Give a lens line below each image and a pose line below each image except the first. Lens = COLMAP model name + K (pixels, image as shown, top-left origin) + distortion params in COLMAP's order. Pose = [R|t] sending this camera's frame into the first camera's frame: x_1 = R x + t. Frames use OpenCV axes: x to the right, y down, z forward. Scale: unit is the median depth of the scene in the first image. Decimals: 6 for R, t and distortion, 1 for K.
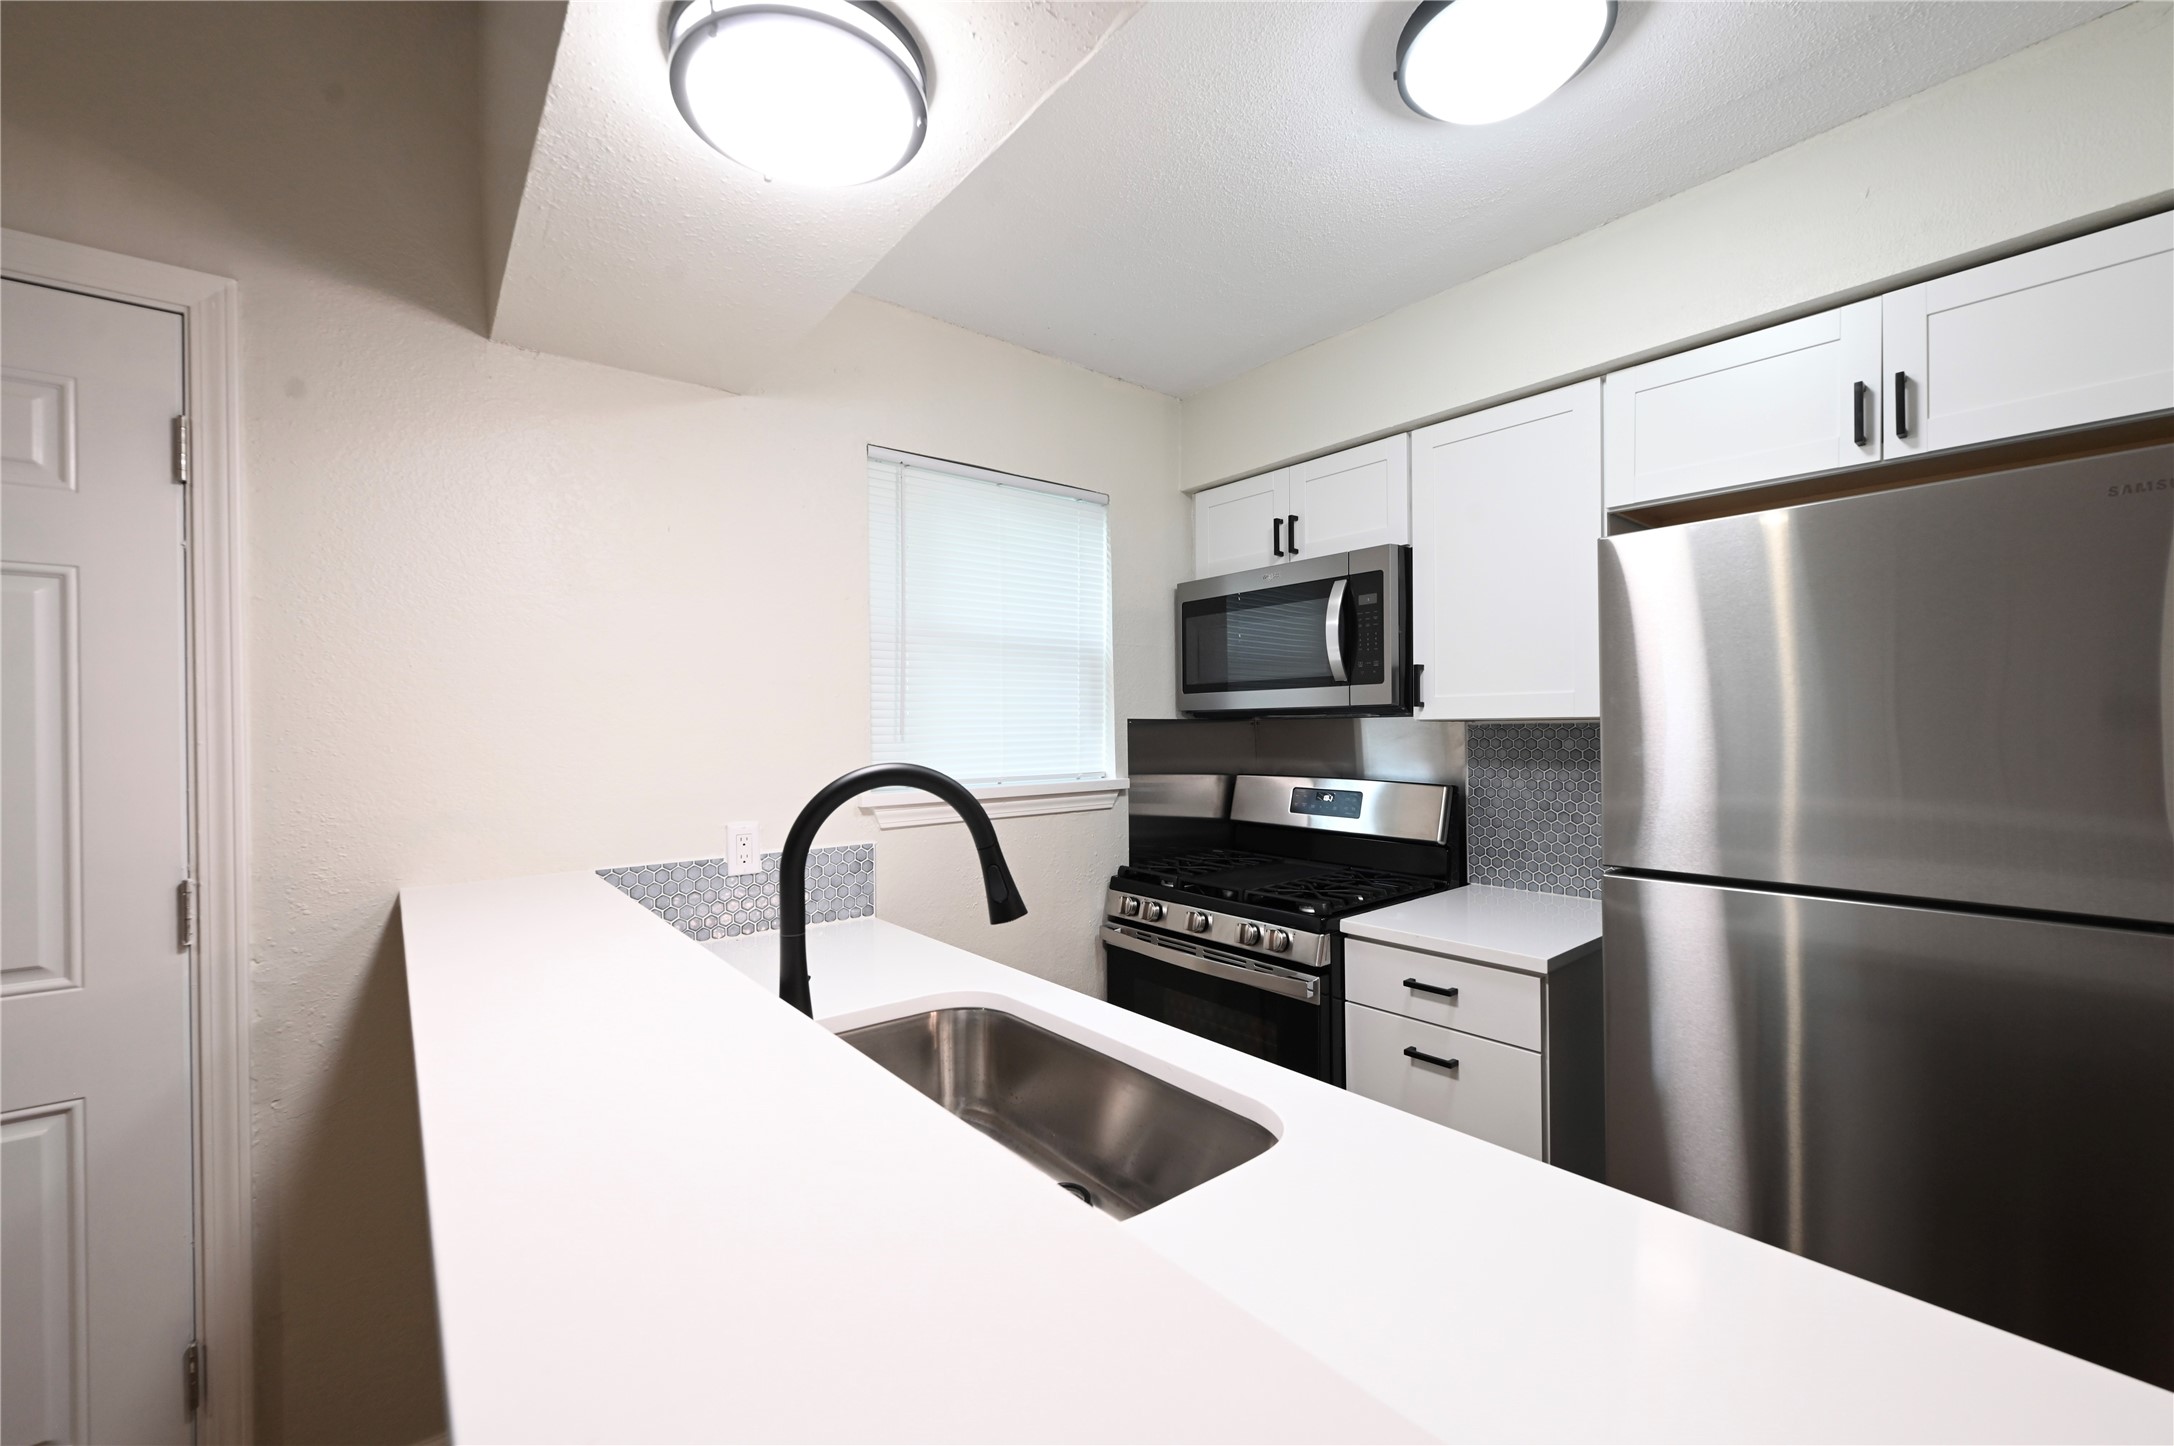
lens RADIAL K [[868.3, 0, 1084.6], [0, 868.3, 723.6], [0, 0, 1]] dist [0.000567, 0.000231]
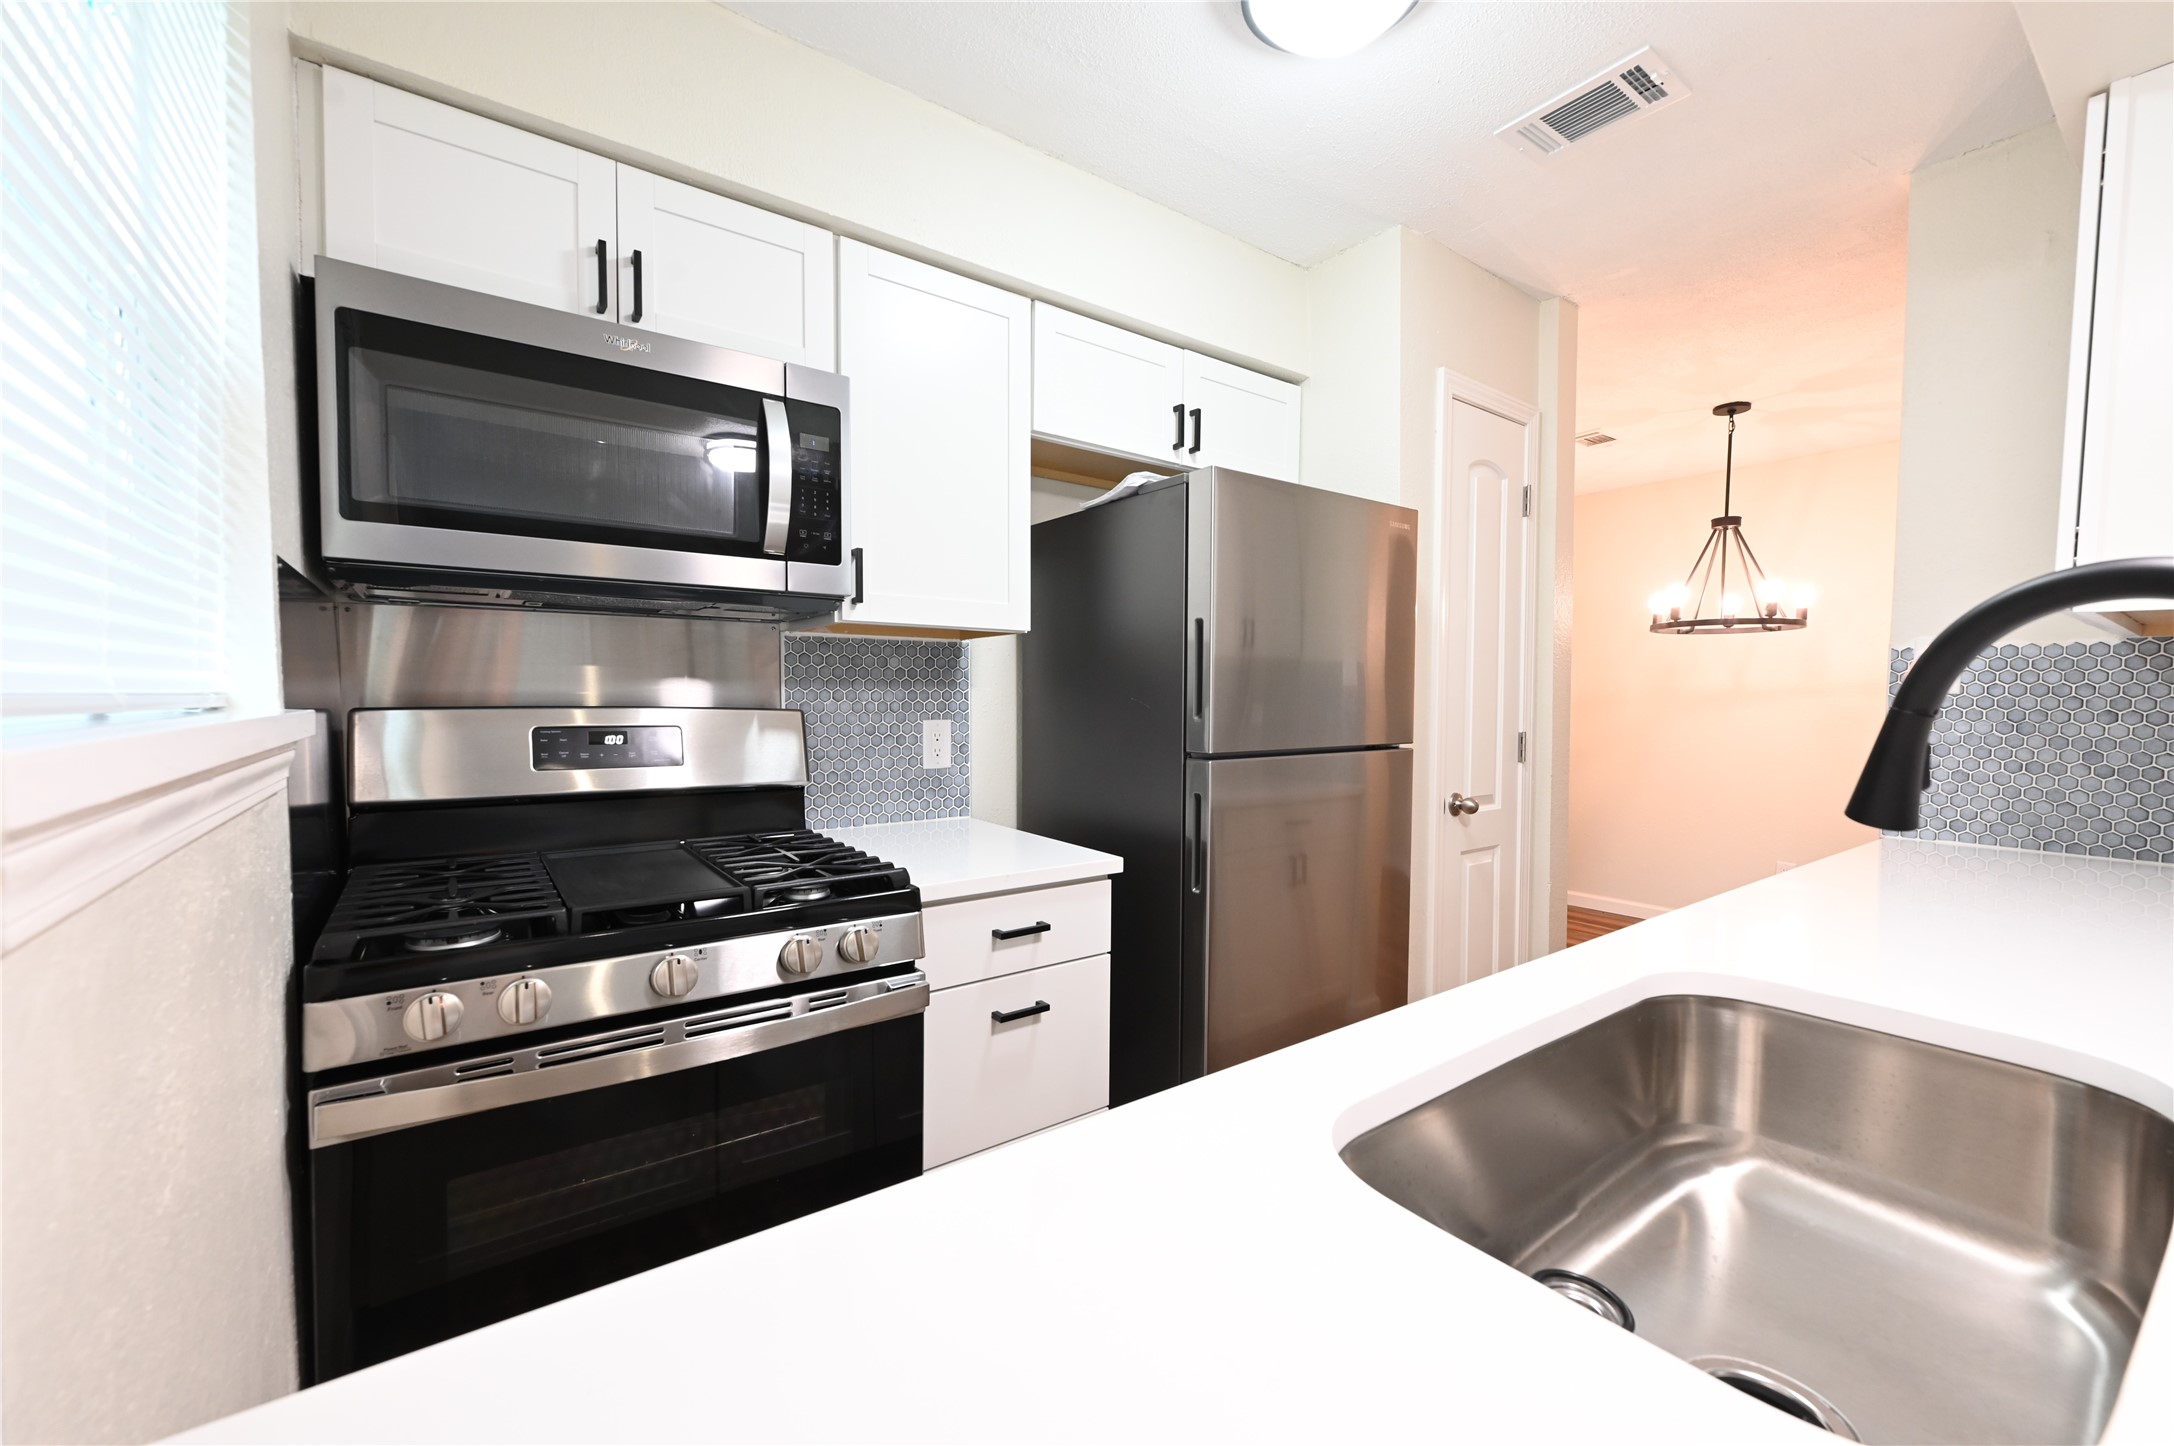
lens RADIAL K [[868.3, 0, 1084.6], [0, 868.3, 723.6], [0, 0, 1]] dist [0.000567, 0.000231]
pose [[0.057605, -0.021955, 0.998098, -0.363177], [-0.009552, 0.999700, 0.022542, 0.065900], [-0.998294, -0.010832, 0.057378, 0.725426]]
